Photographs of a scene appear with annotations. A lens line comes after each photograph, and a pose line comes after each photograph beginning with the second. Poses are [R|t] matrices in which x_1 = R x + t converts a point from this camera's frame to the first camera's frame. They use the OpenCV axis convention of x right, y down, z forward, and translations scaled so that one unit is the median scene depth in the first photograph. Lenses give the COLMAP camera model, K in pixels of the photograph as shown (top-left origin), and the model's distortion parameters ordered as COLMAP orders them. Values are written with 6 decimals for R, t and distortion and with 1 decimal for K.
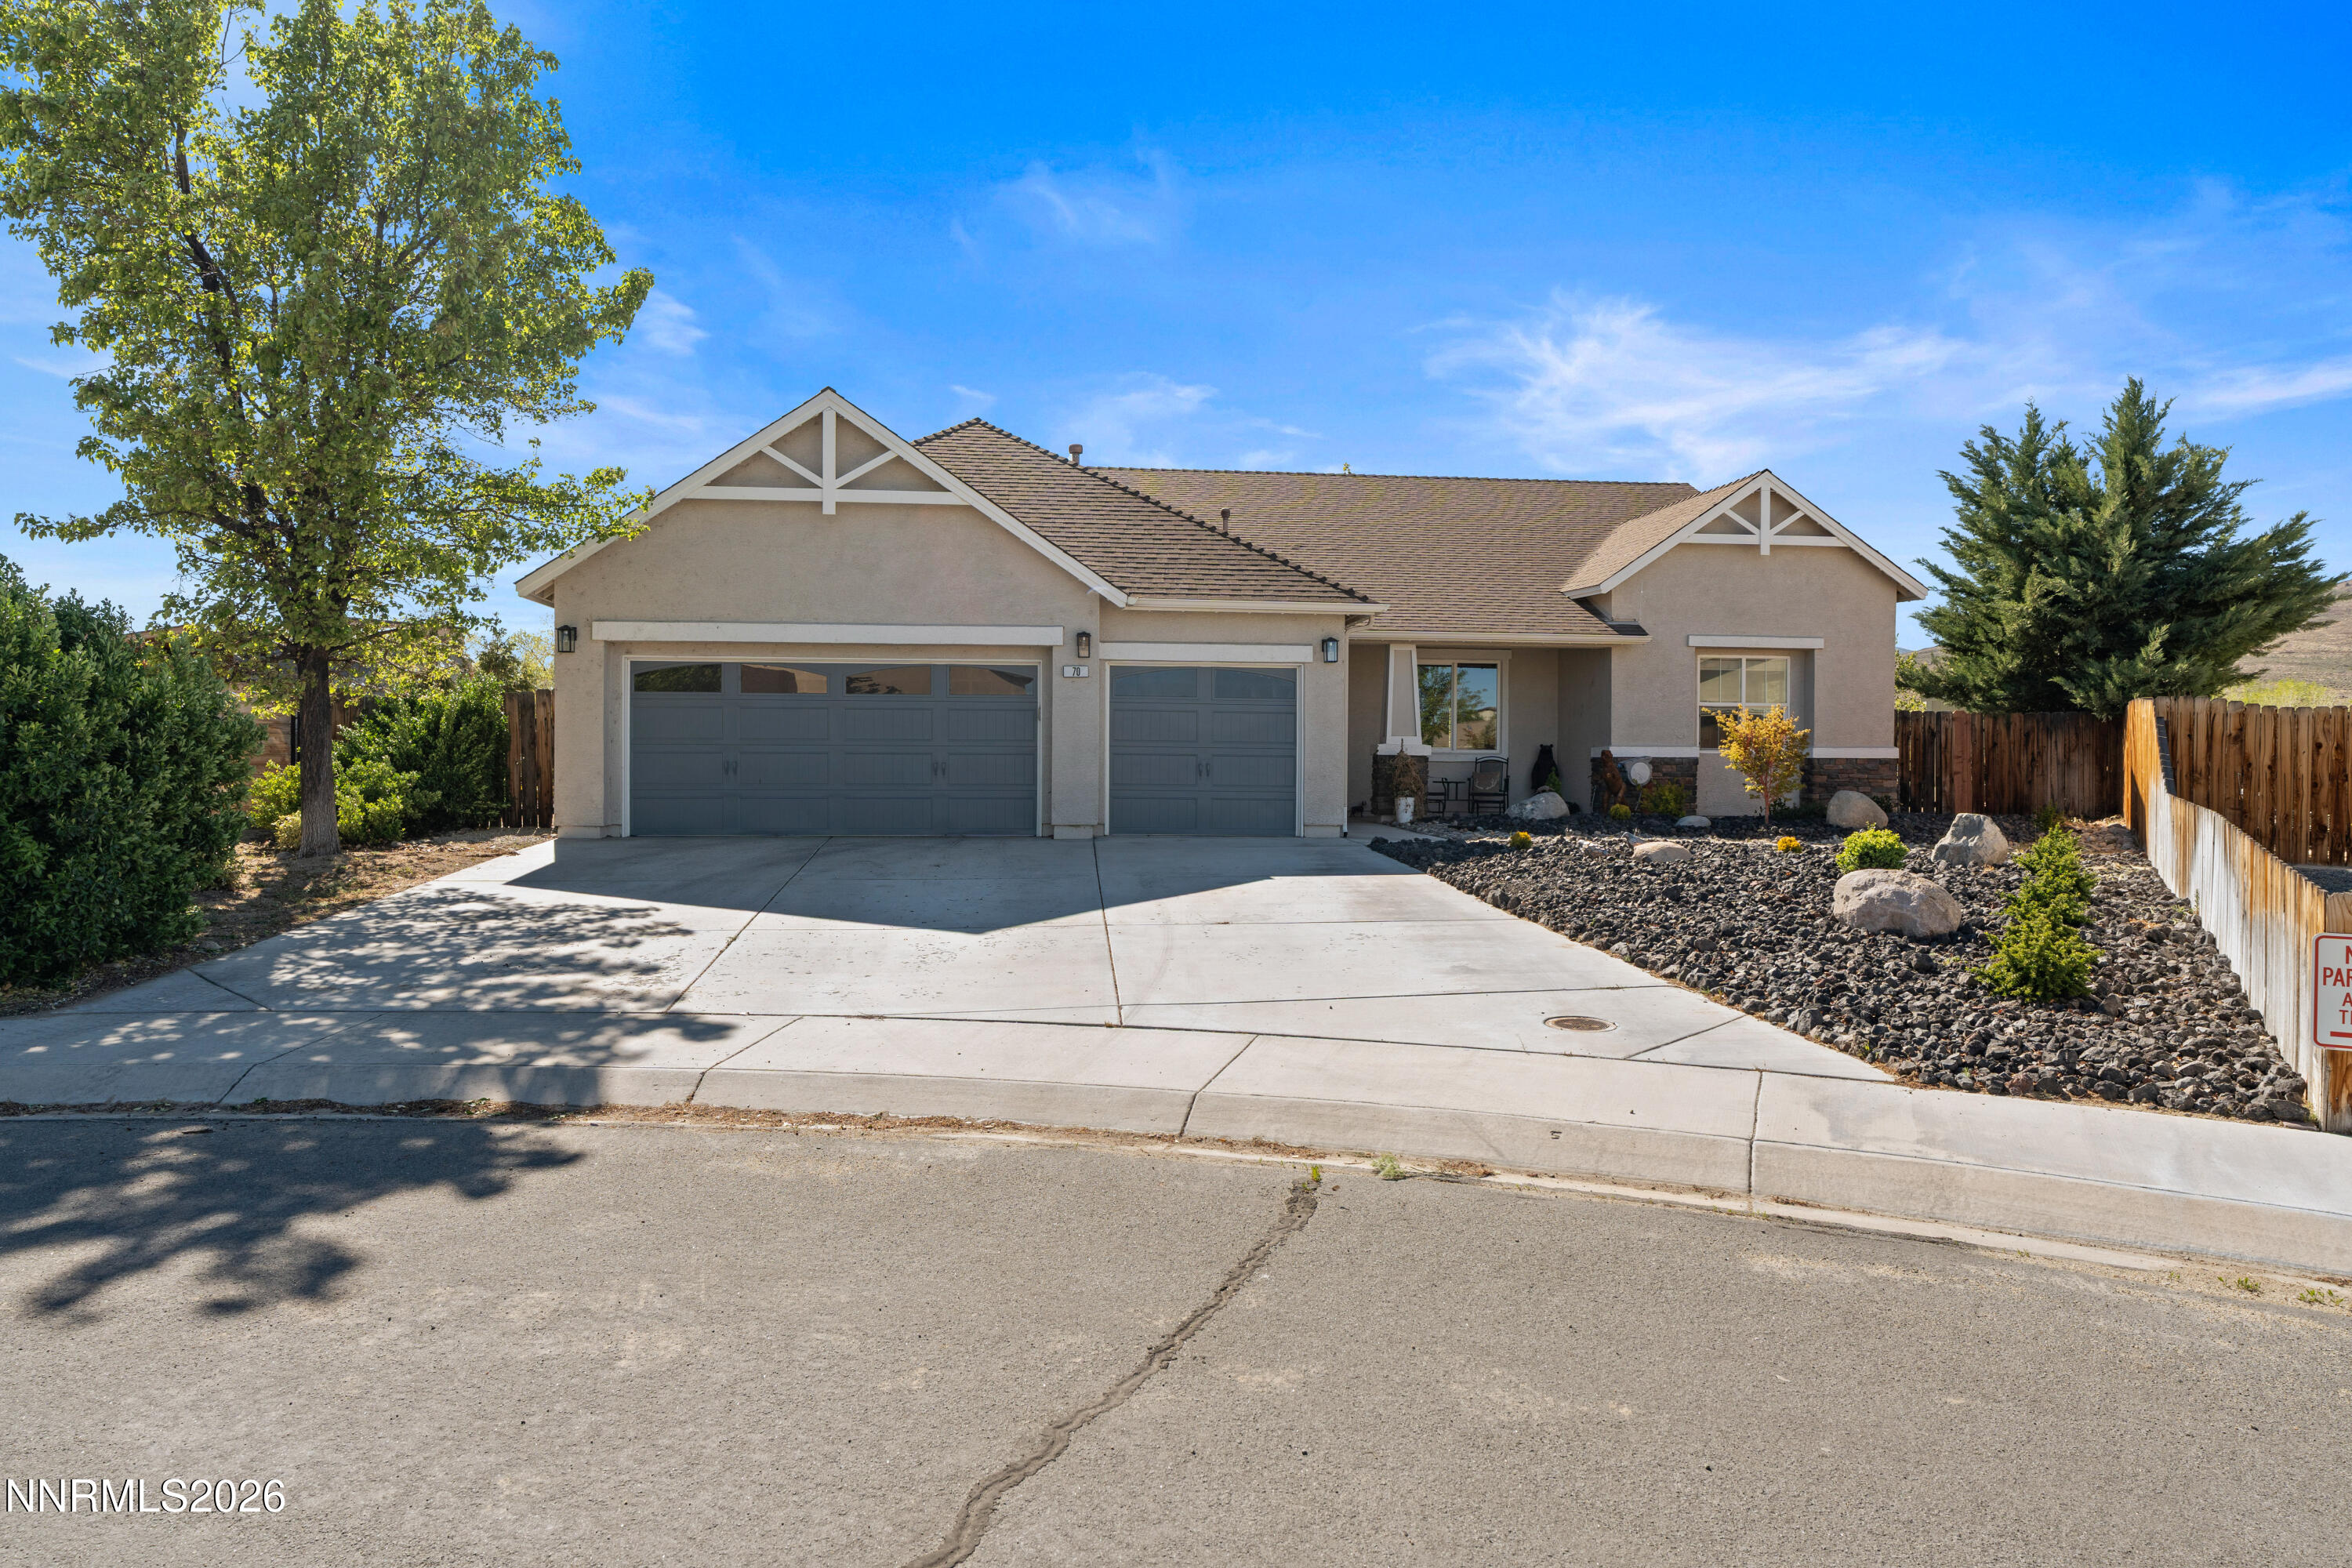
lens RADIAL K [[1412.6, 0, 1176.0], [0, 1412.6, 784.0], [0, 0, 1]] dist [0.003063, 0.000086]
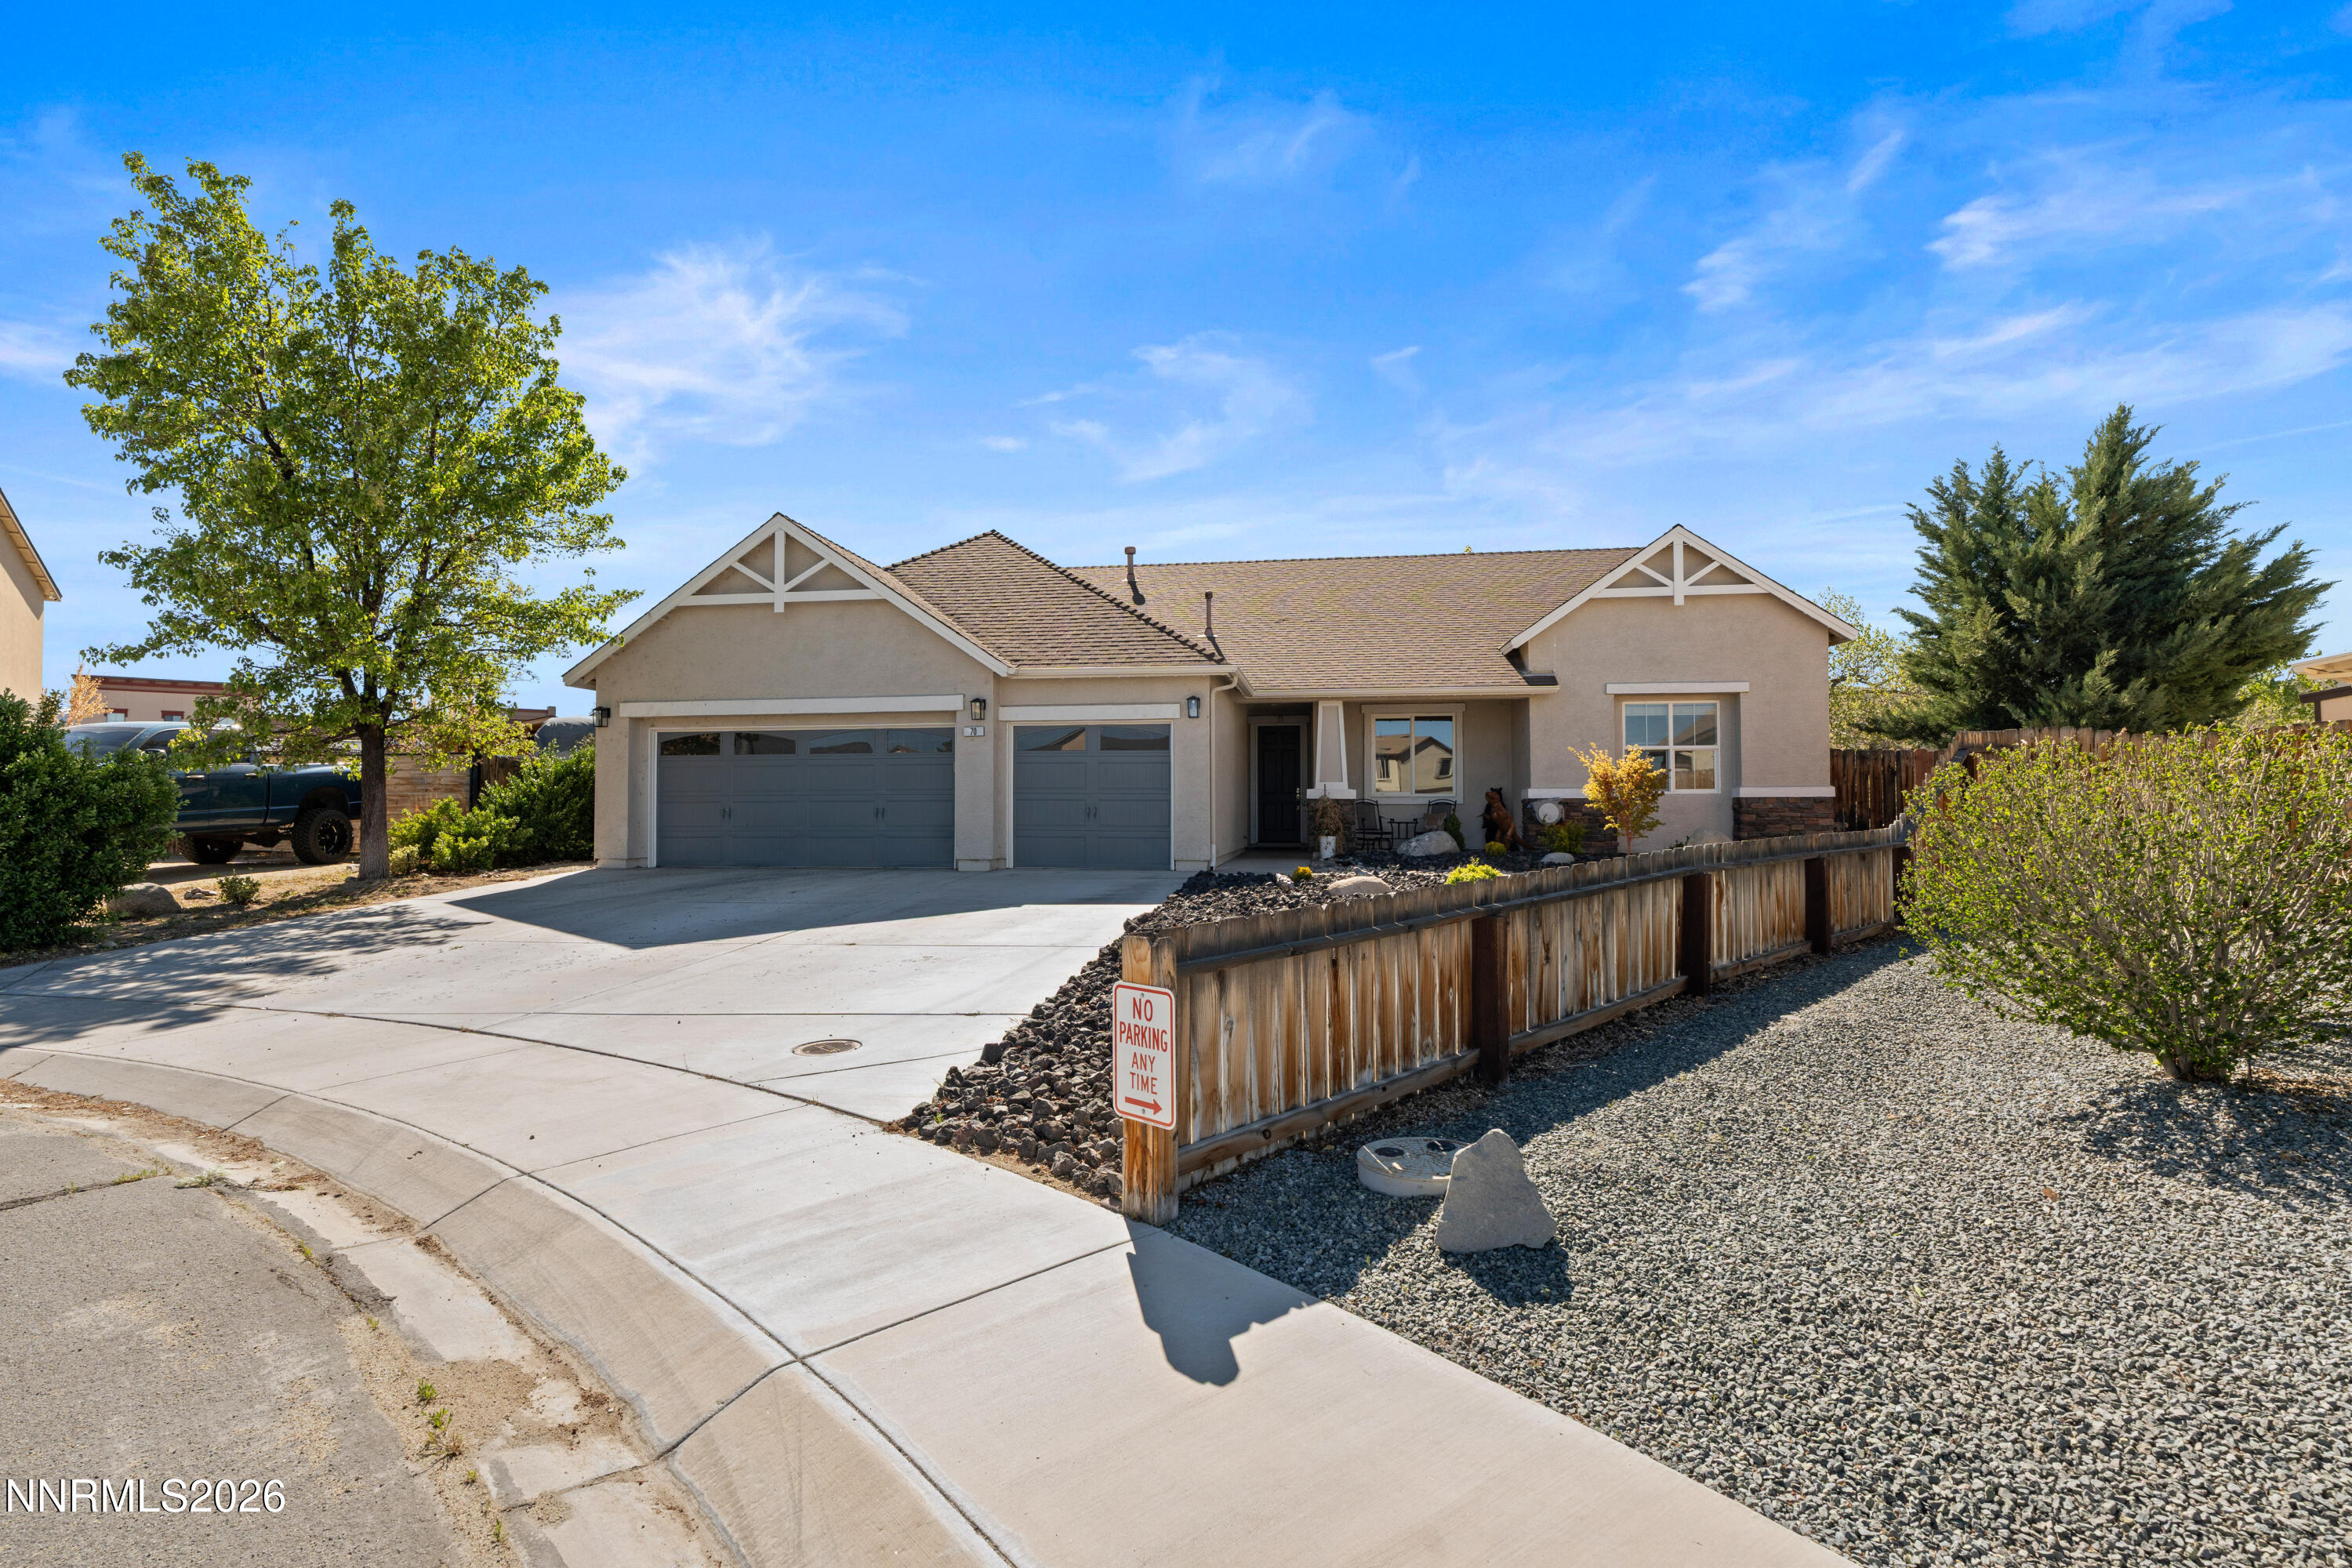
lens RADIAL K [[1138.3, 0, 1176.0], [0, 1138.3, 784.0], [0, 0, 1]] dist [0.002380, 0.000230]
pose [[0.964714, -0.014154, -0.262918, 0.336157], [0.003887, 0.999211, -0.039527, 0.003927], [0.263270, 0.037110, 0.964008, 0.108331]]
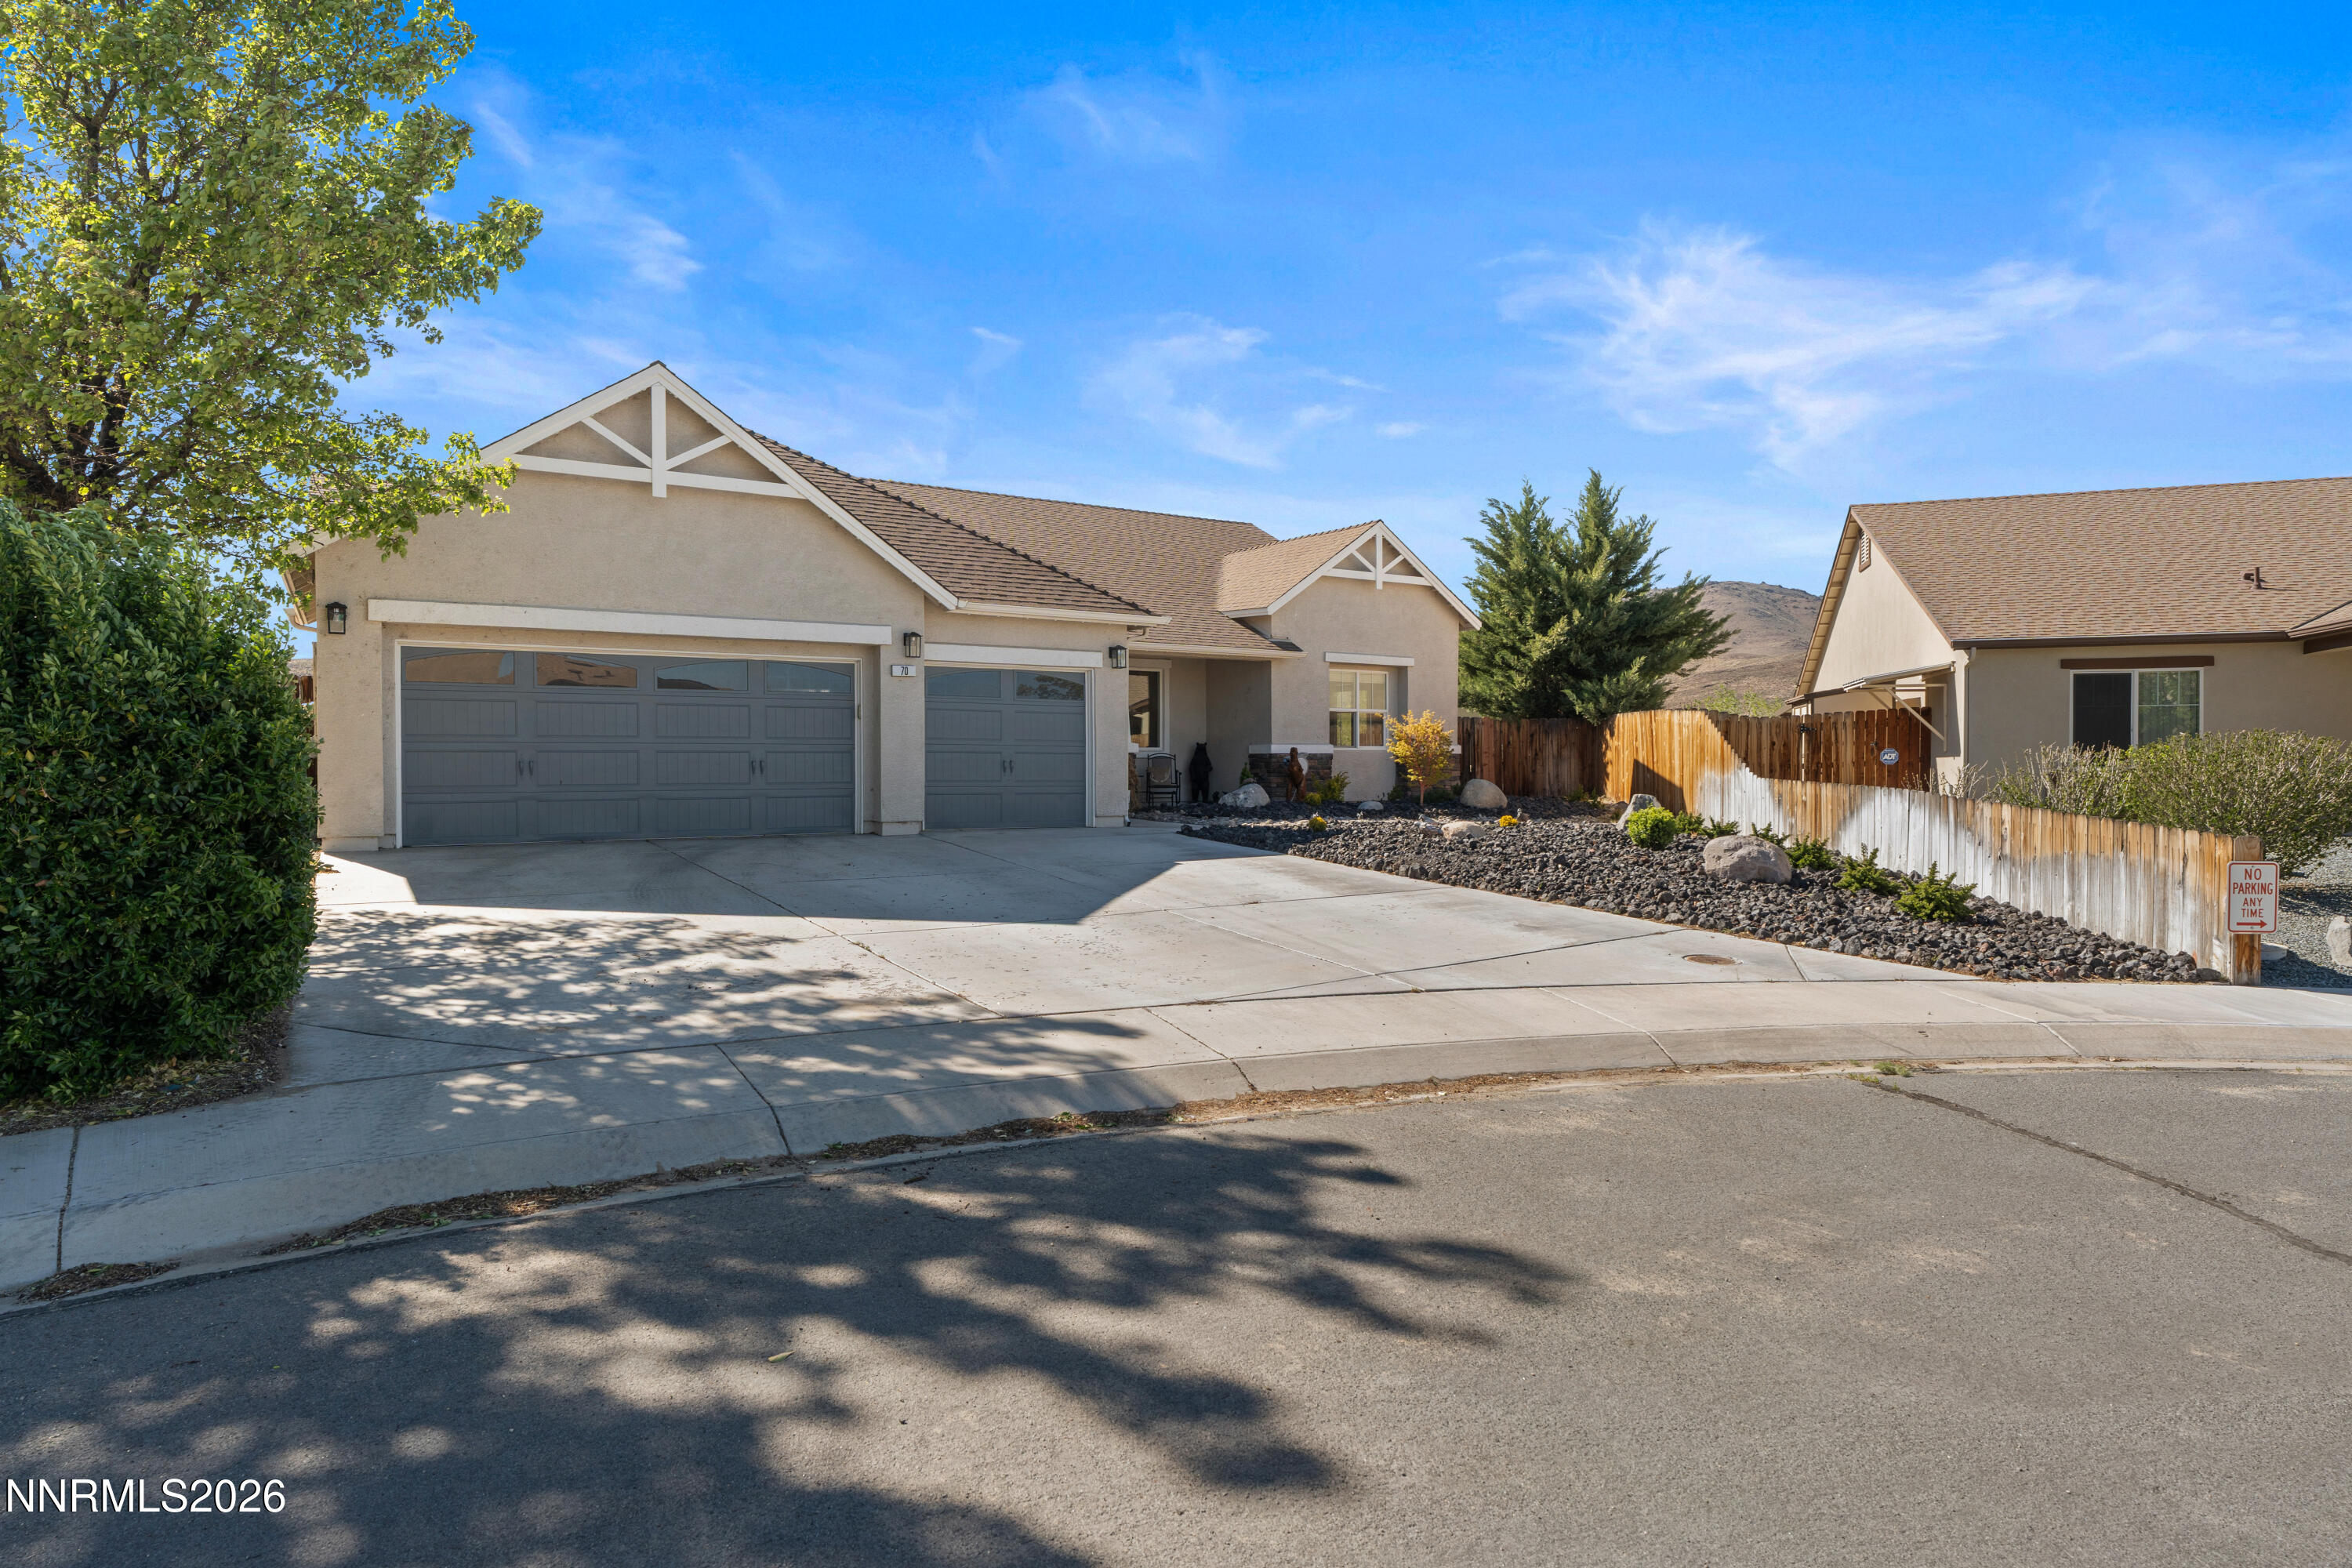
lens RADIAL K [[1304.8, 0, 1176.0], [0, 1304.8, 784.0], [0, 0, 1]] dist [0.002434, 0.000341]
pose [[0.899539, -0.013193, 0.436641, -0.294725], [0.011619, 0.999913, 0.006274, -0.001416], [-0.436686, -0.000571, 0.899614, 0.064244]]
